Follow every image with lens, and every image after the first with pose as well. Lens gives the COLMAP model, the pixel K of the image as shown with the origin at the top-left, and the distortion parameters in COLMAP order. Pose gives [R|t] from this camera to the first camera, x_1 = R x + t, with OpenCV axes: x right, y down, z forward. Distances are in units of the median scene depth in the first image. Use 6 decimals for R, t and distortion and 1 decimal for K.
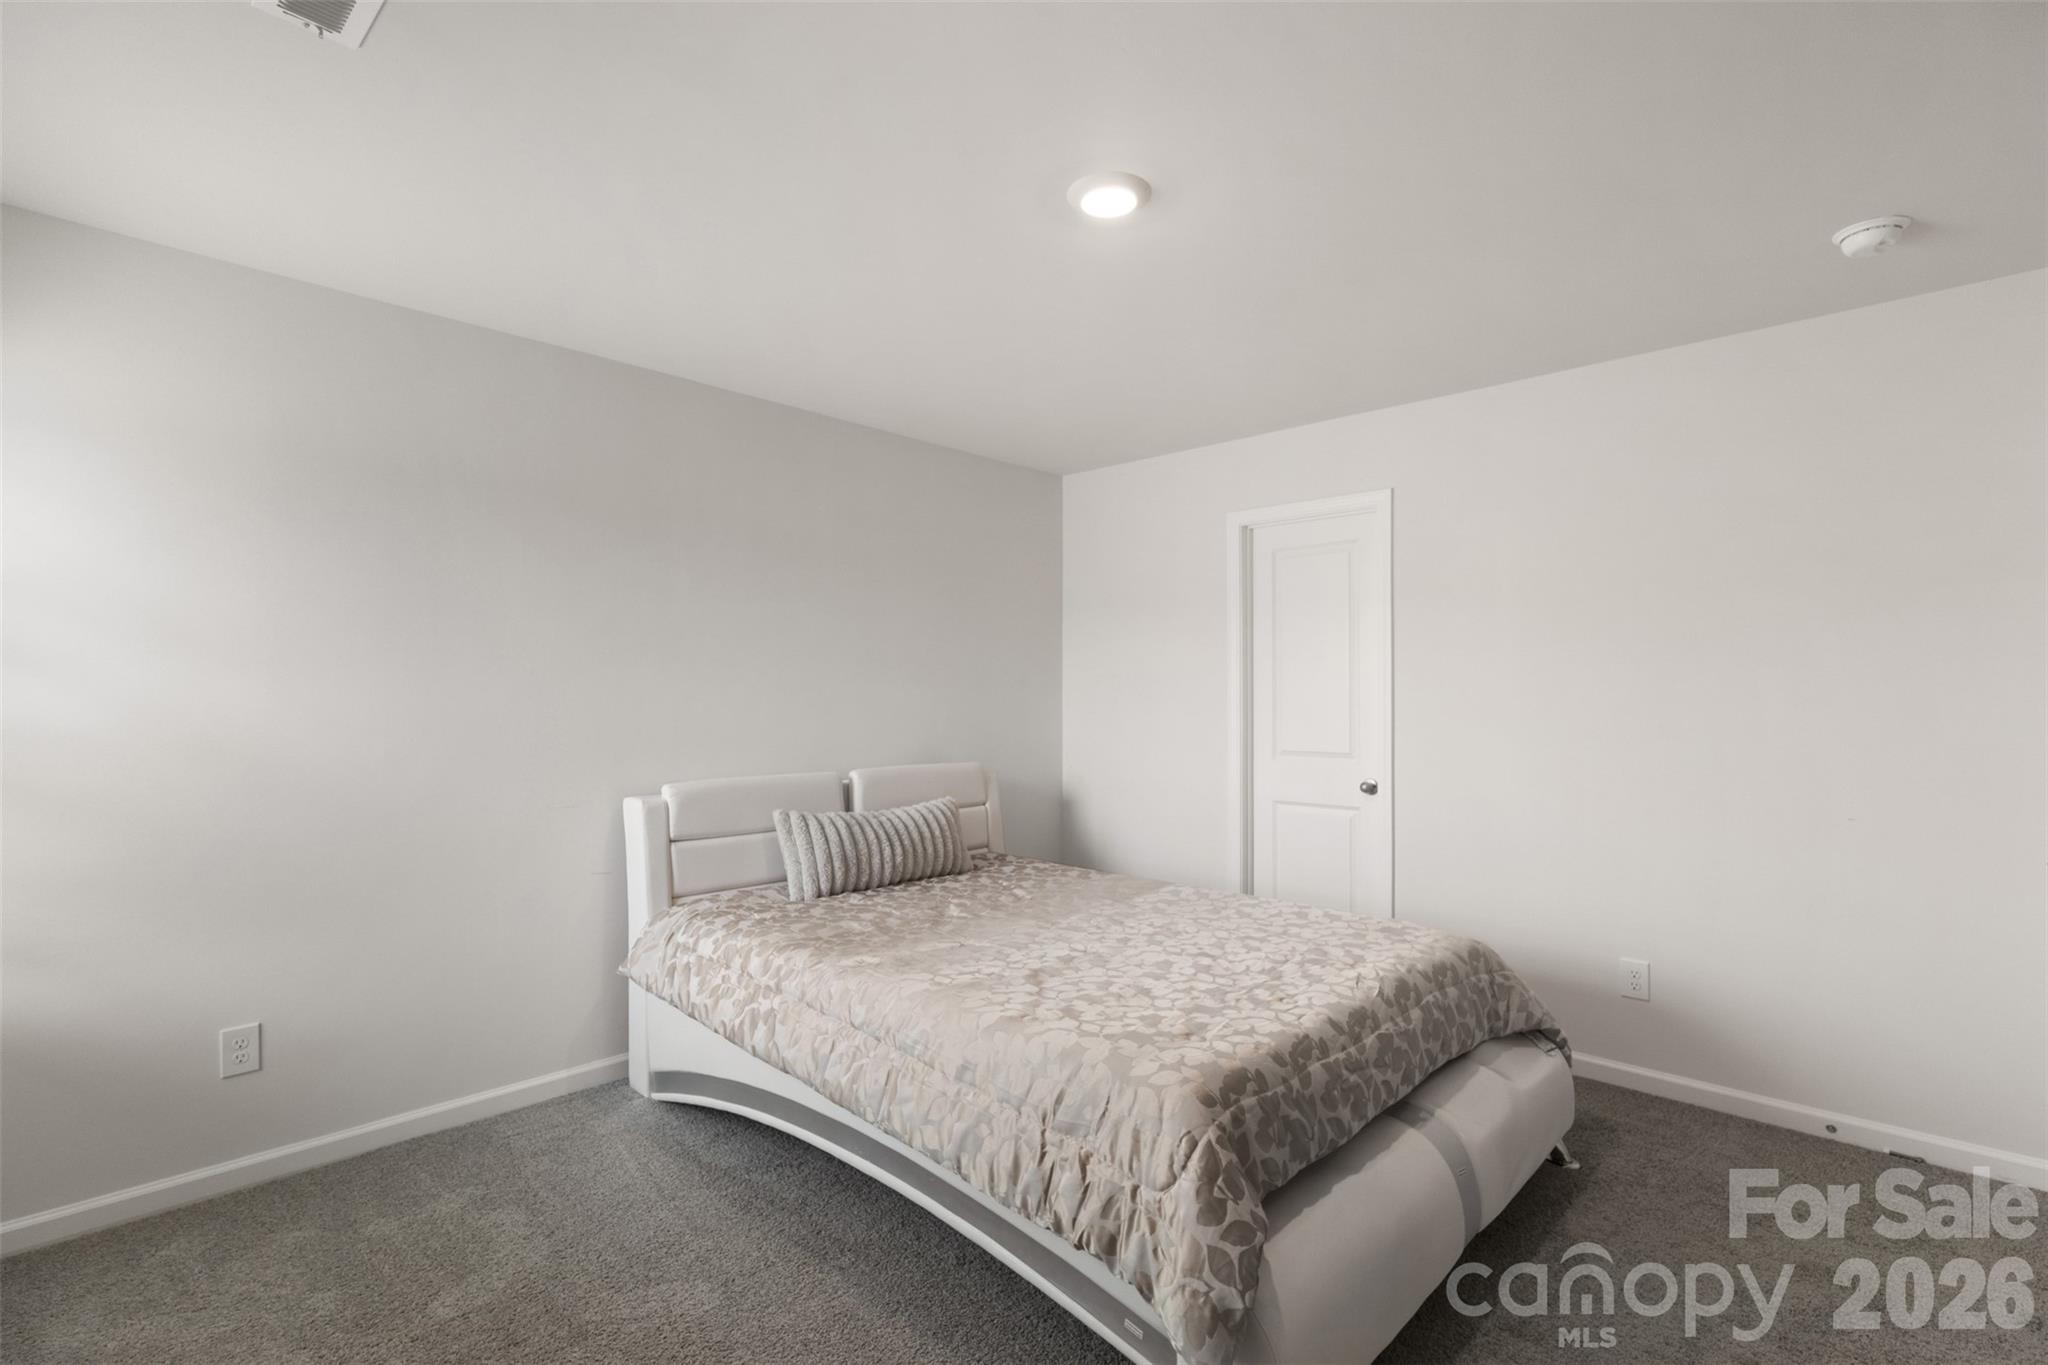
lens RADIAL K [[953.6, 0, 1024.6], [0, 953.6, 691.9], [0, 0, 1]] dist [-0.000174, 0.000800]
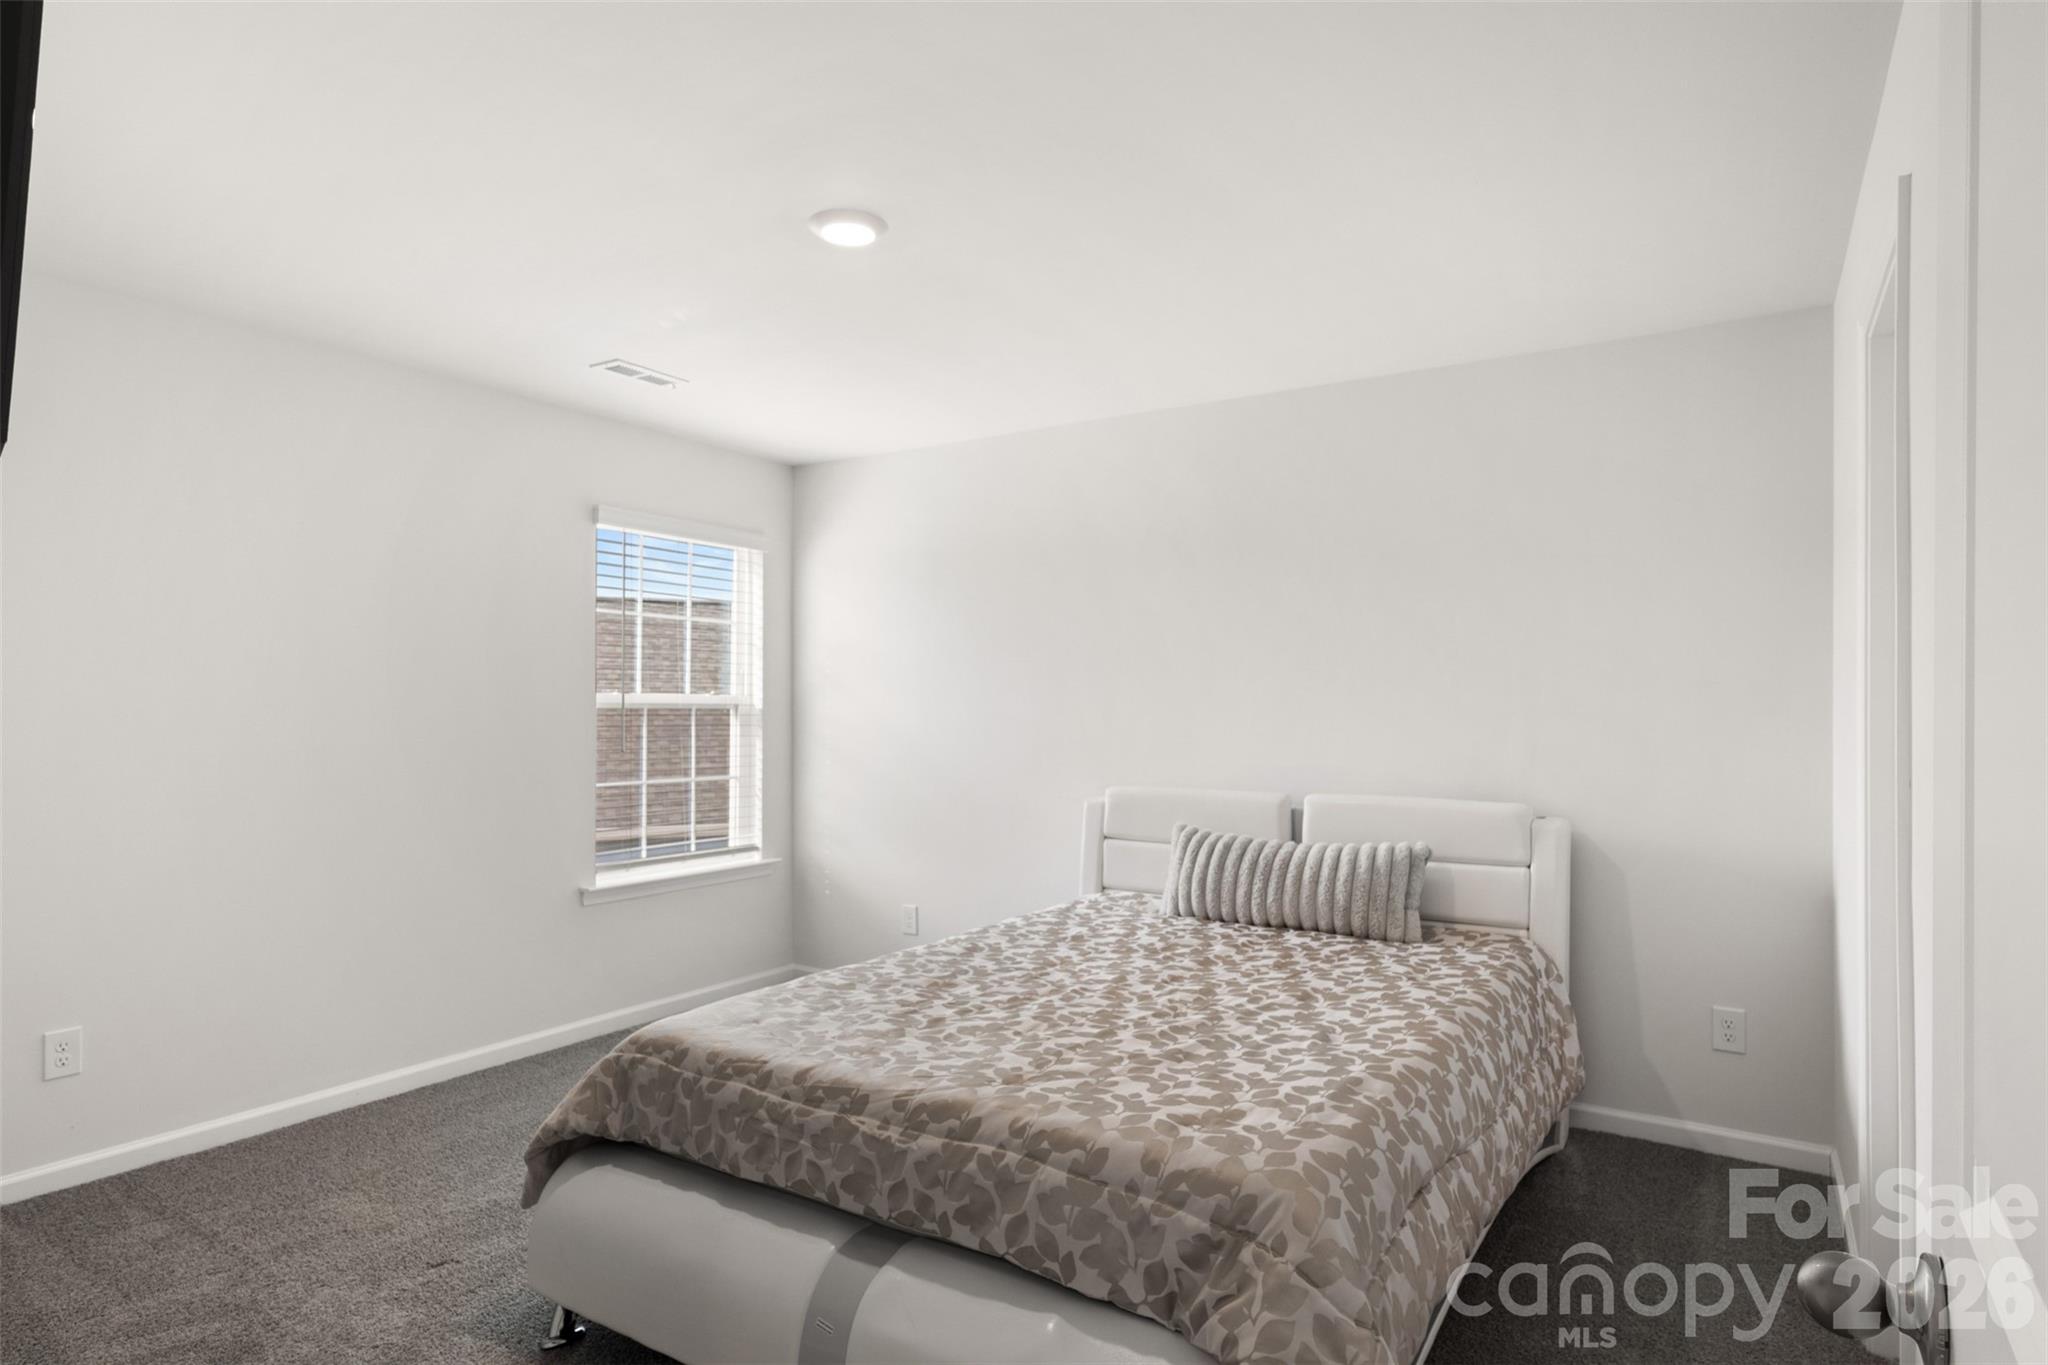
lens RADIAL K [[1137.8, 0, 1025.0], [0, 1137.8, 688.9], [0, 0, 1]] dist [-0.004142, -0.000173]
pose [[0.197825, -0.010897, -0.980177, 1.197562], [0.006089, 0.999933, -0.009887, -0.008062], [0.980218, -0.004013, 0.197878, 0.824991]]
